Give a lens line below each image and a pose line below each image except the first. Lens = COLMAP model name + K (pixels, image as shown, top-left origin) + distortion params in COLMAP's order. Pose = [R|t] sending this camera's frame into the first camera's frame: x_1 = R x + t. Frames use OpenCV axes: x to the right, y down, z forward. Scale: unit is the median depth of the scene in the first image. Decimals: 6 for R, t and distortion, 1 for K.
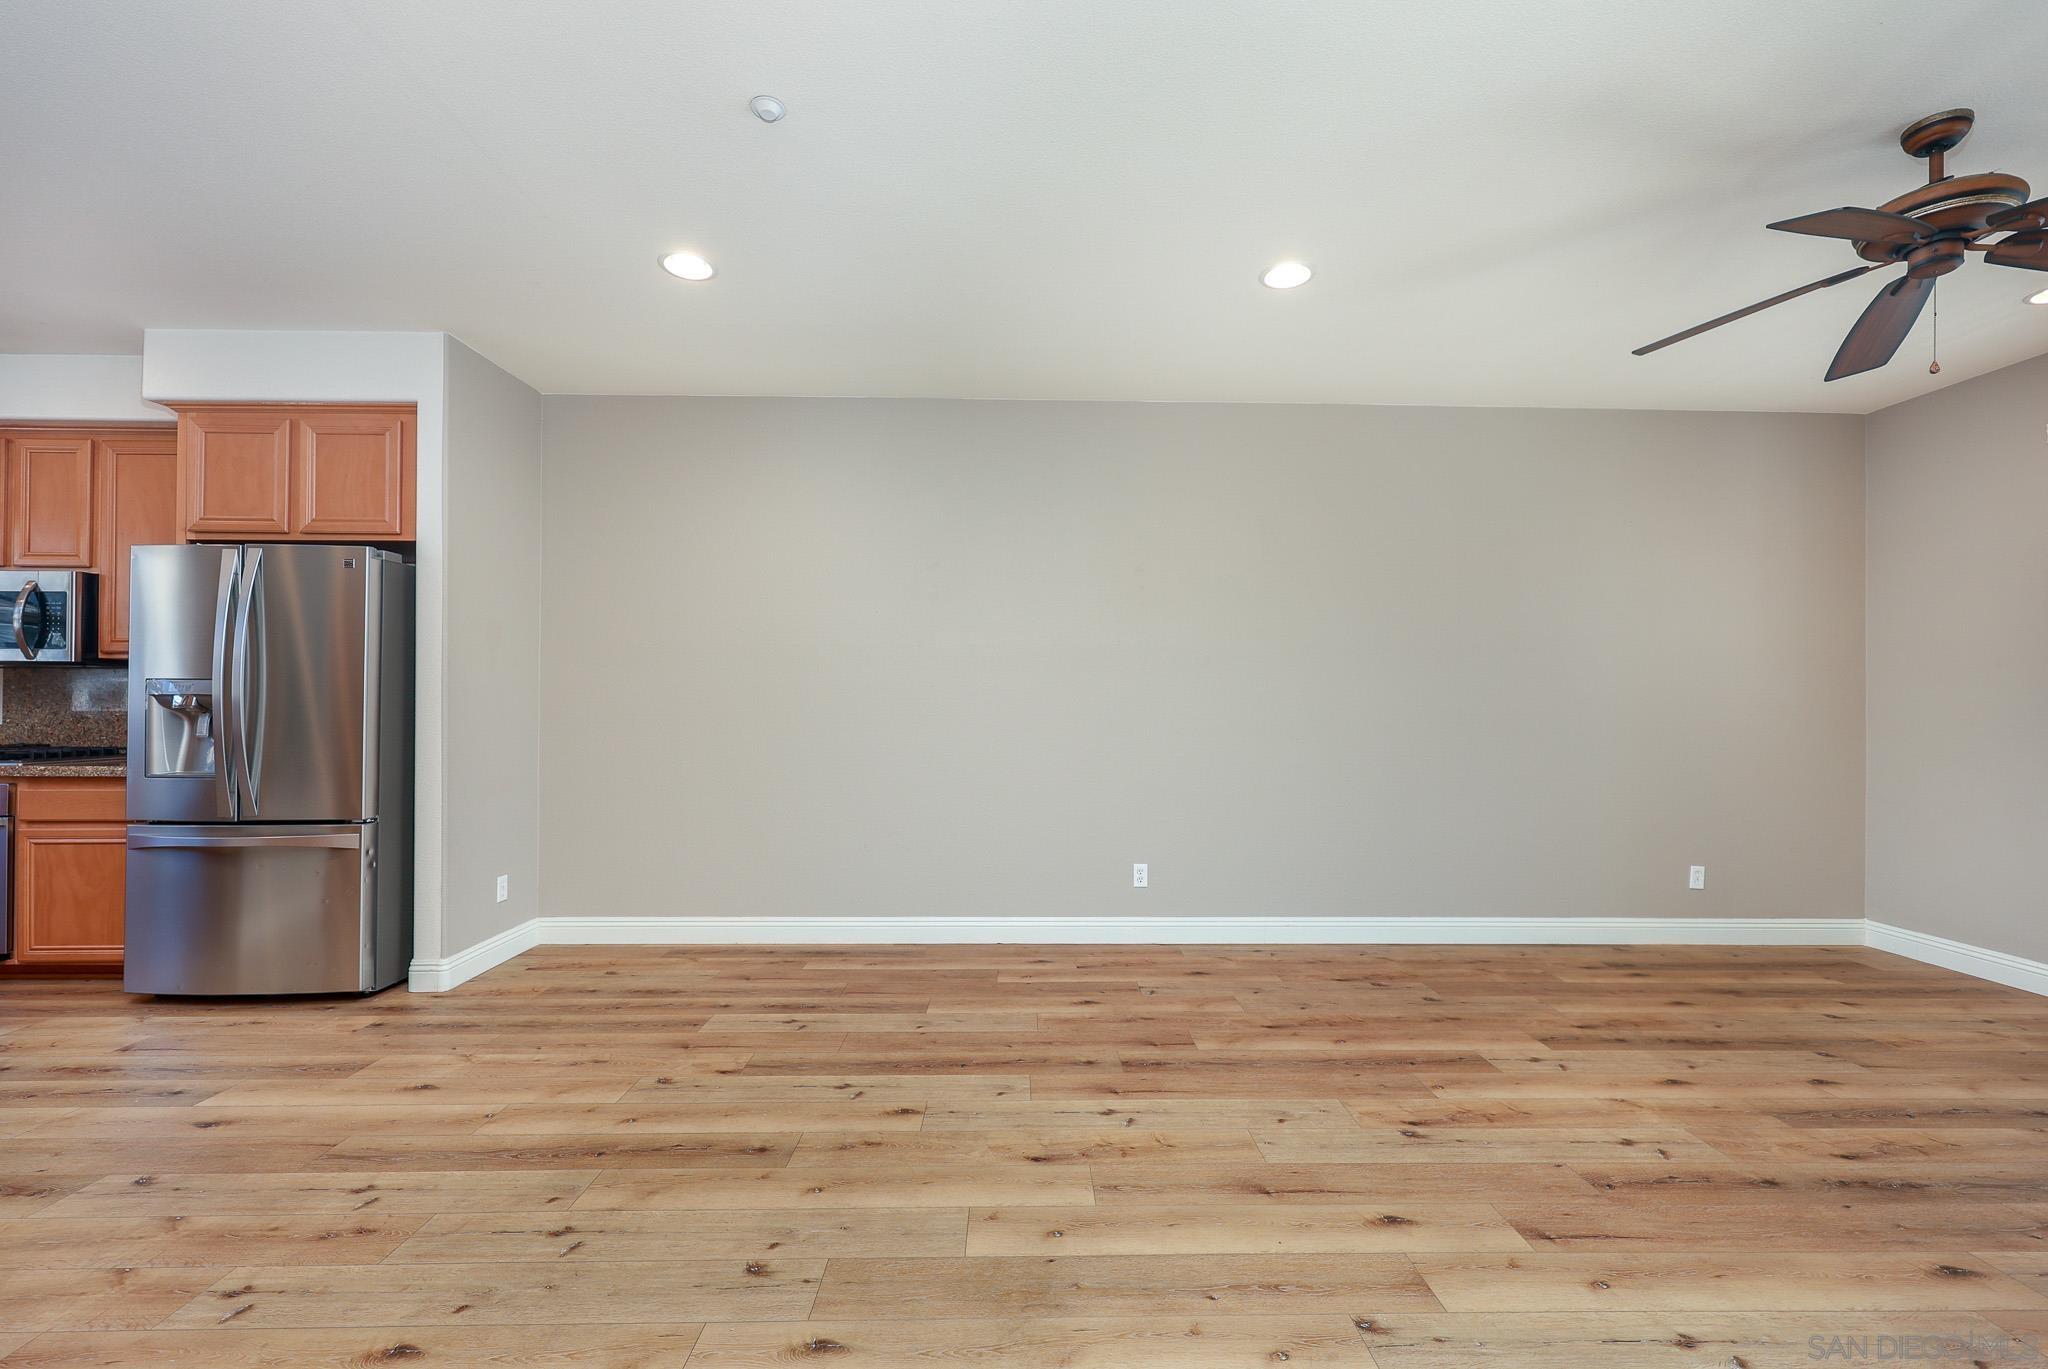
lens RADIAL K [[843.8, 0, 1025.7], [0, 843.8, 707.0], [0, 0, 1]] dist [0.000727, 0.000016]
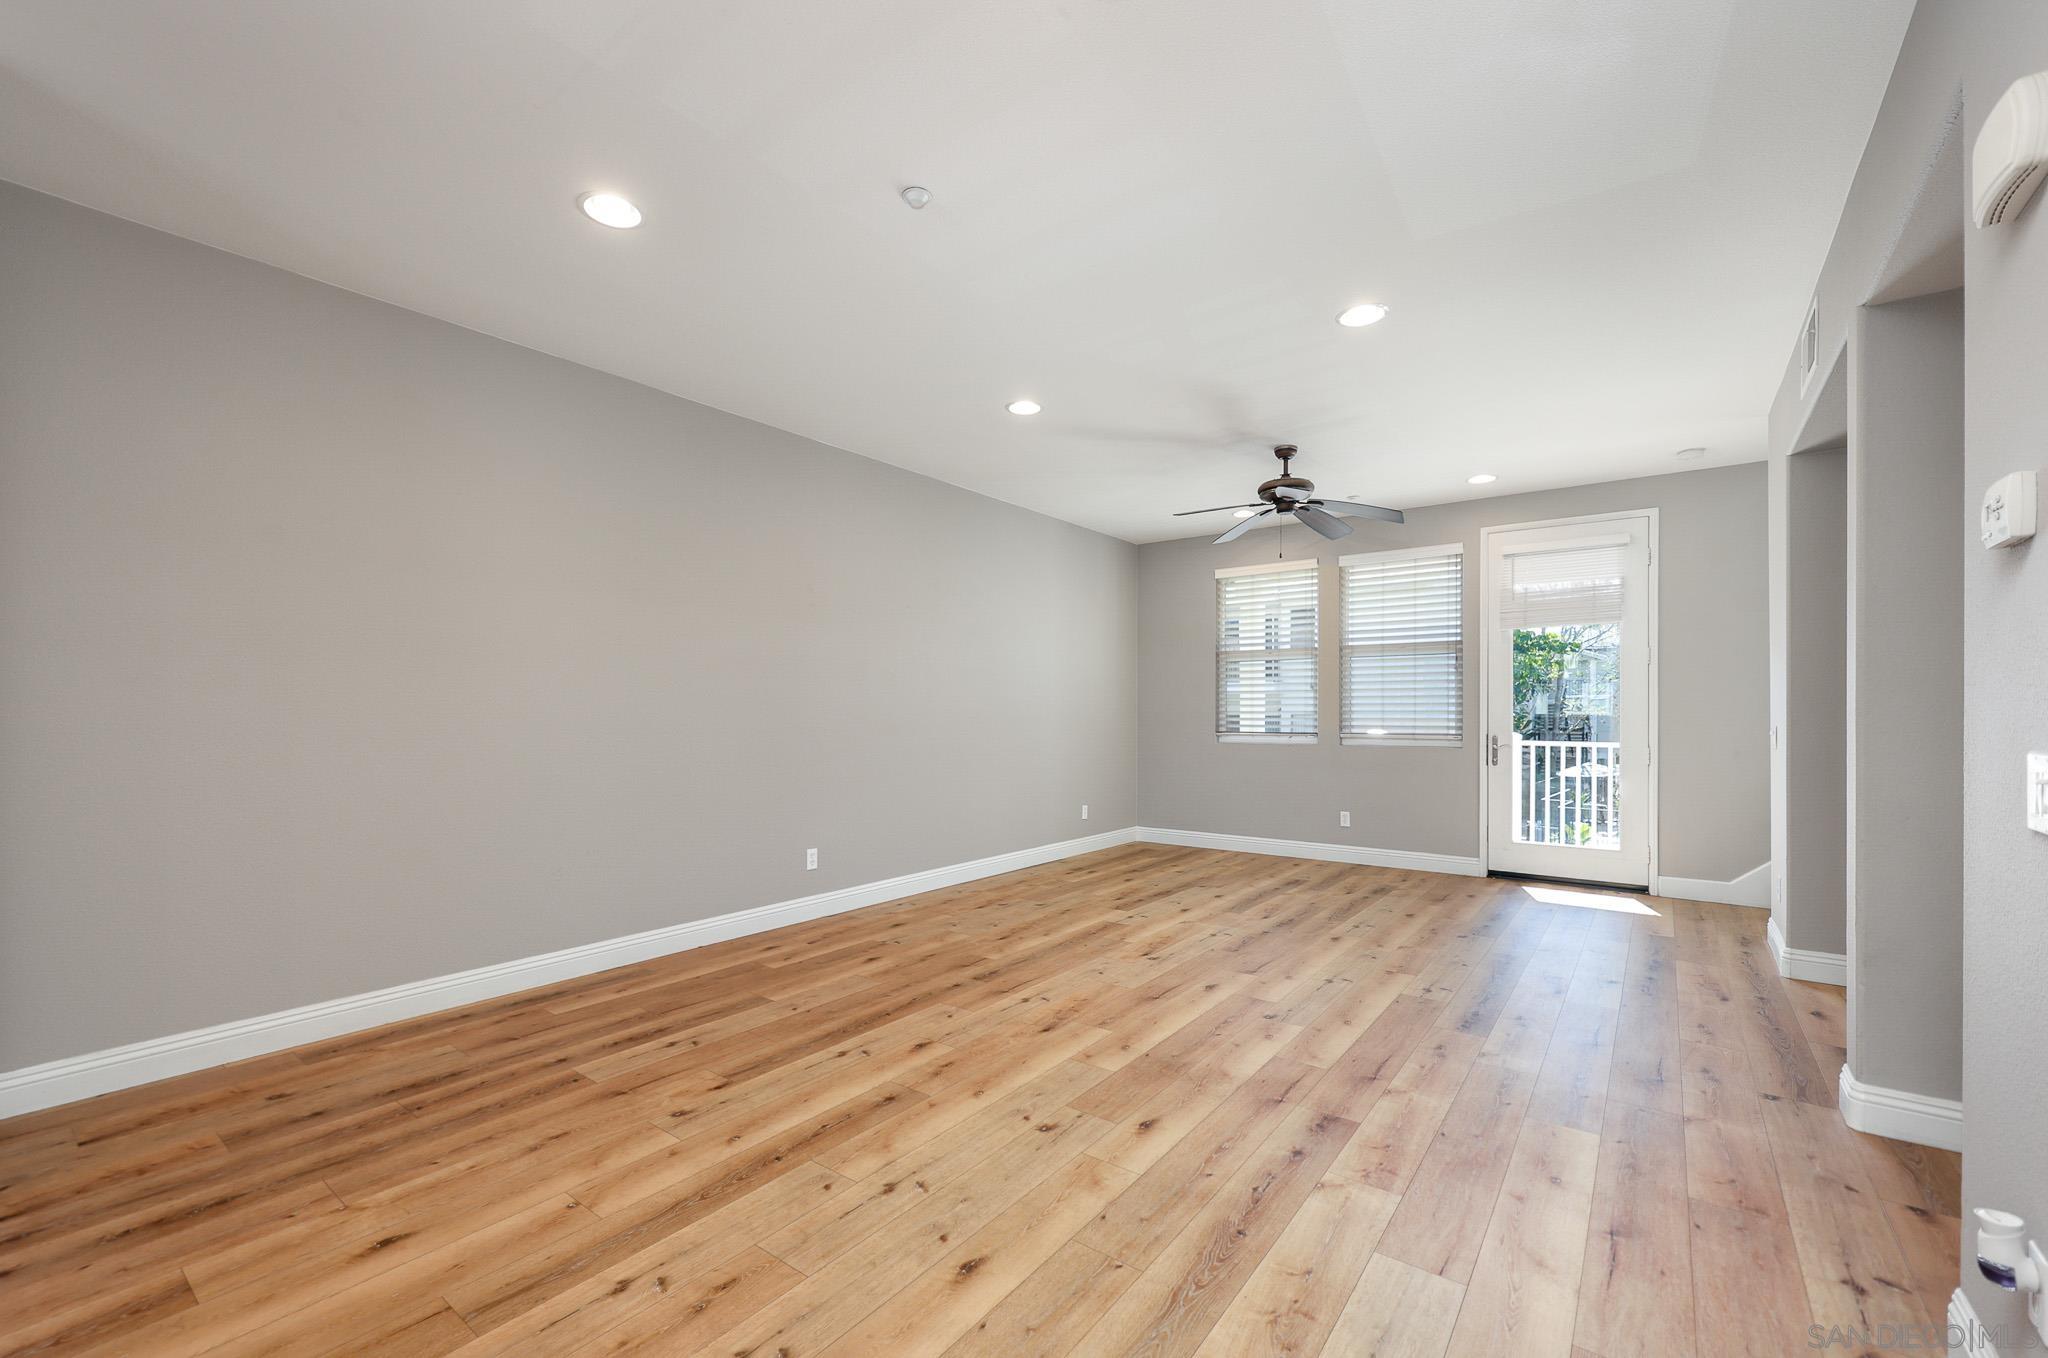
lens RADIAL K [[843.8, 0, 1019.0], [0, 843.8, 709.2], [0, 0, 1]] dist [0.000727, 0.000016]
pose [[0.623470, -0.003932, 0.781838, -0.762793], [0.002972, 0.999992, 0.002659, -0.004257], [-0.781842, 0.000666, 0.623477, 0.104007]]
